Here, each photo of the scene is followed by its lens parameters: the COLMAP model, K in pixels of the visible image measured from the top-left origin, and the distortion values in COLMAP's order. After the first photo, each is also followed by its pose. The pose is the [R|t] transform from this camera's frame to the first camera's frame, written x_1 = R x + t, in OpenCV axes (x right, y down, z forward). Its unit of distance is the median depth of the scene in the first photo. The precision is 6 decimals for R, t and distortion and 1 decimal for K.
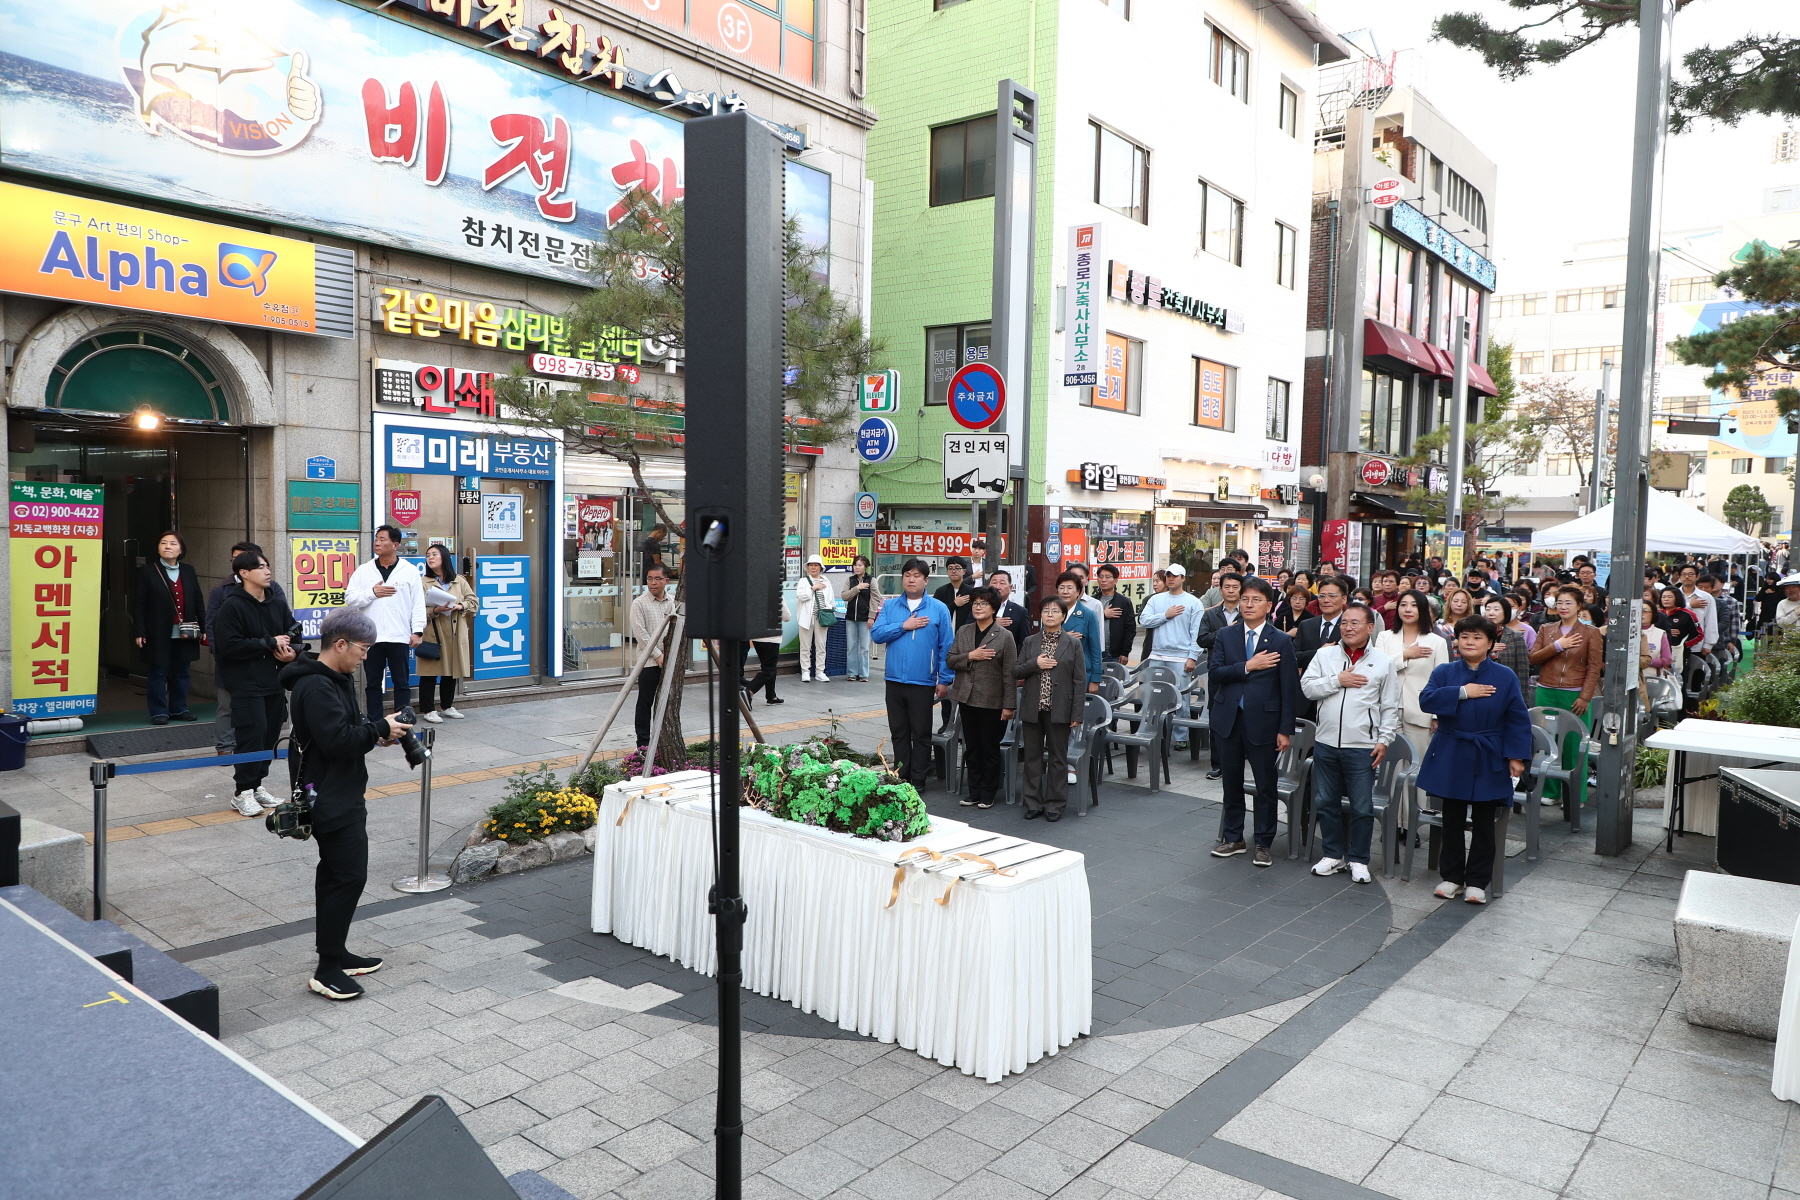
lens RADIAL K [[1210.7, 0, 900.0], [0, 1210.7, 600.0], [0, 0, 1]] dist [0.003260, 0.001822]
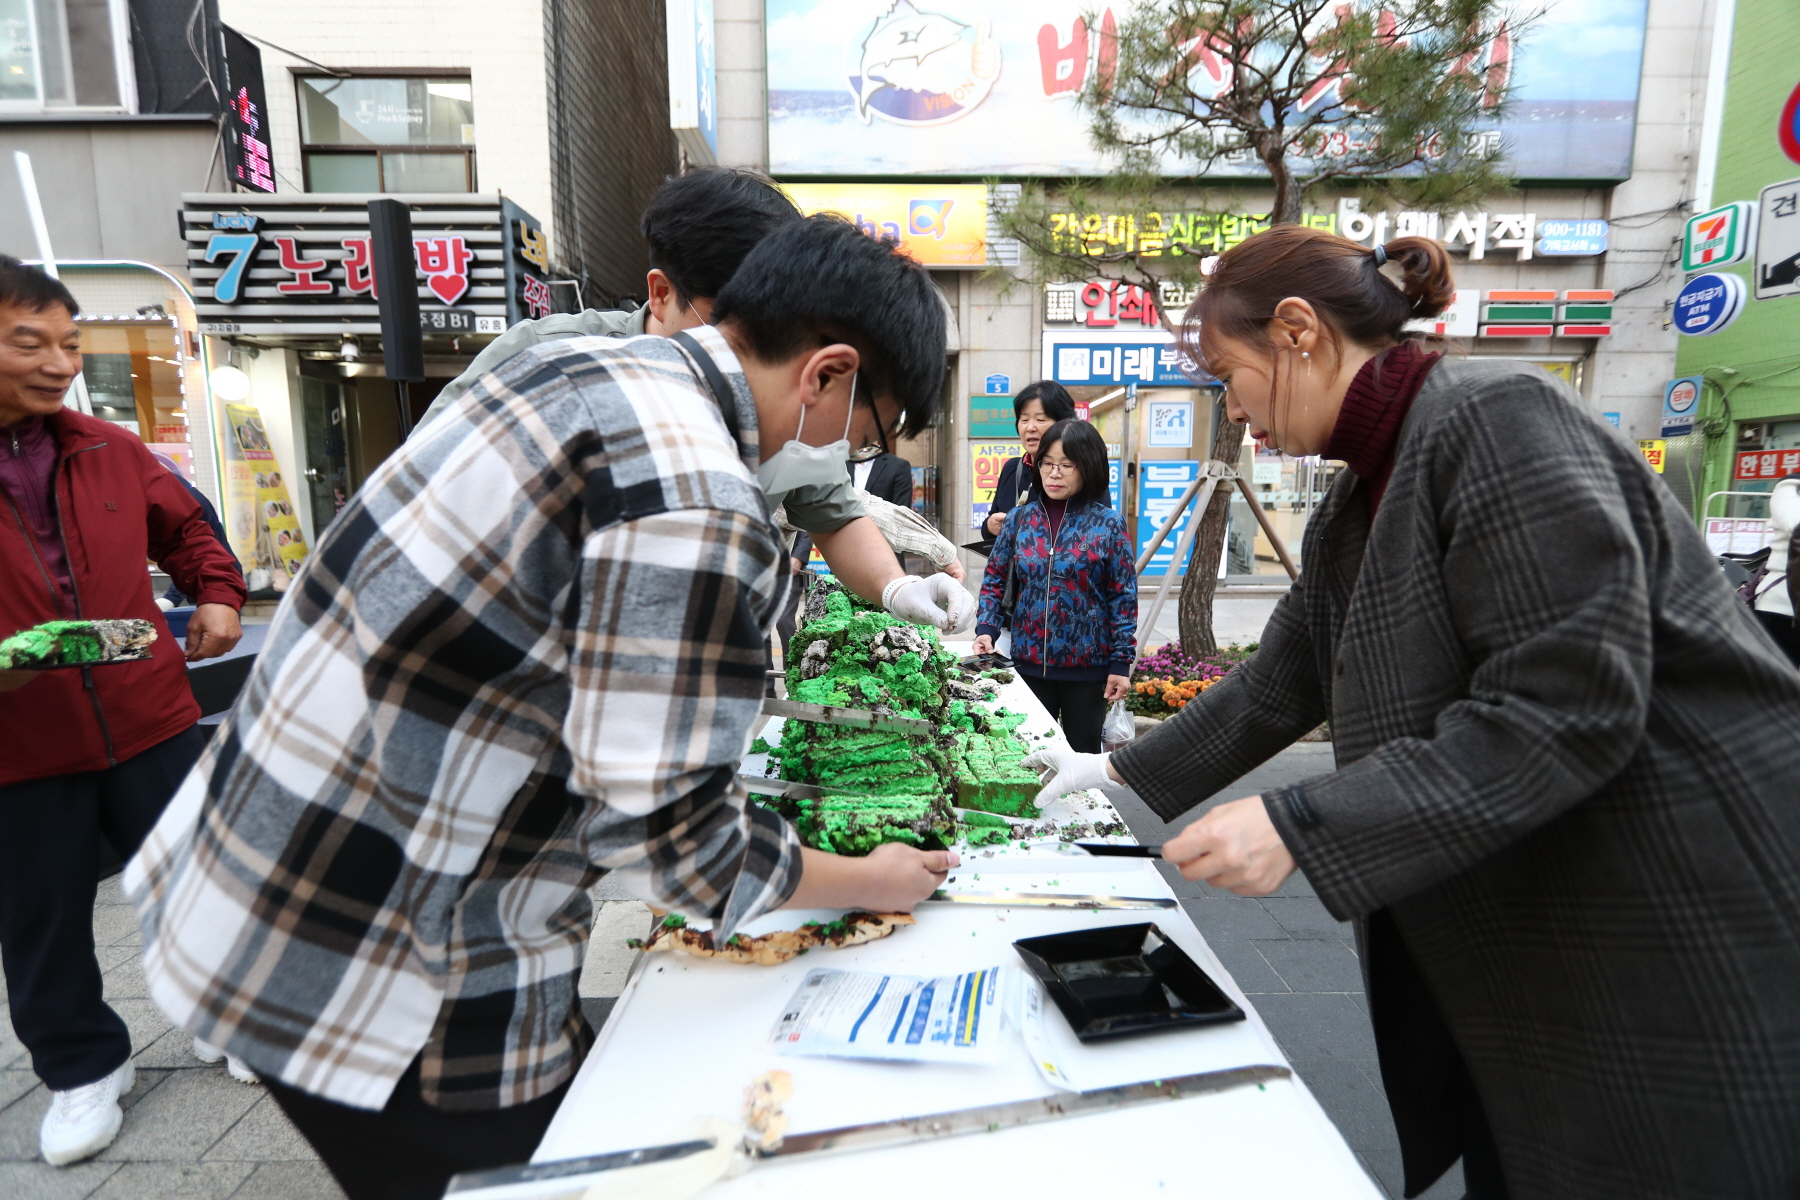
lens RADIAL K [[801.5, 0, 900.0], [0, 801.5, 600.0], [0, 0, 1]] dist [-0.002803, -0.000172]
pose [[0.640235, 0.073297, -0.764674, 0.069535], [-0.031955, 0.997117, 0.068823, 0.045079], [0.767514, -0.019628, 0.640731, 0.365384]]
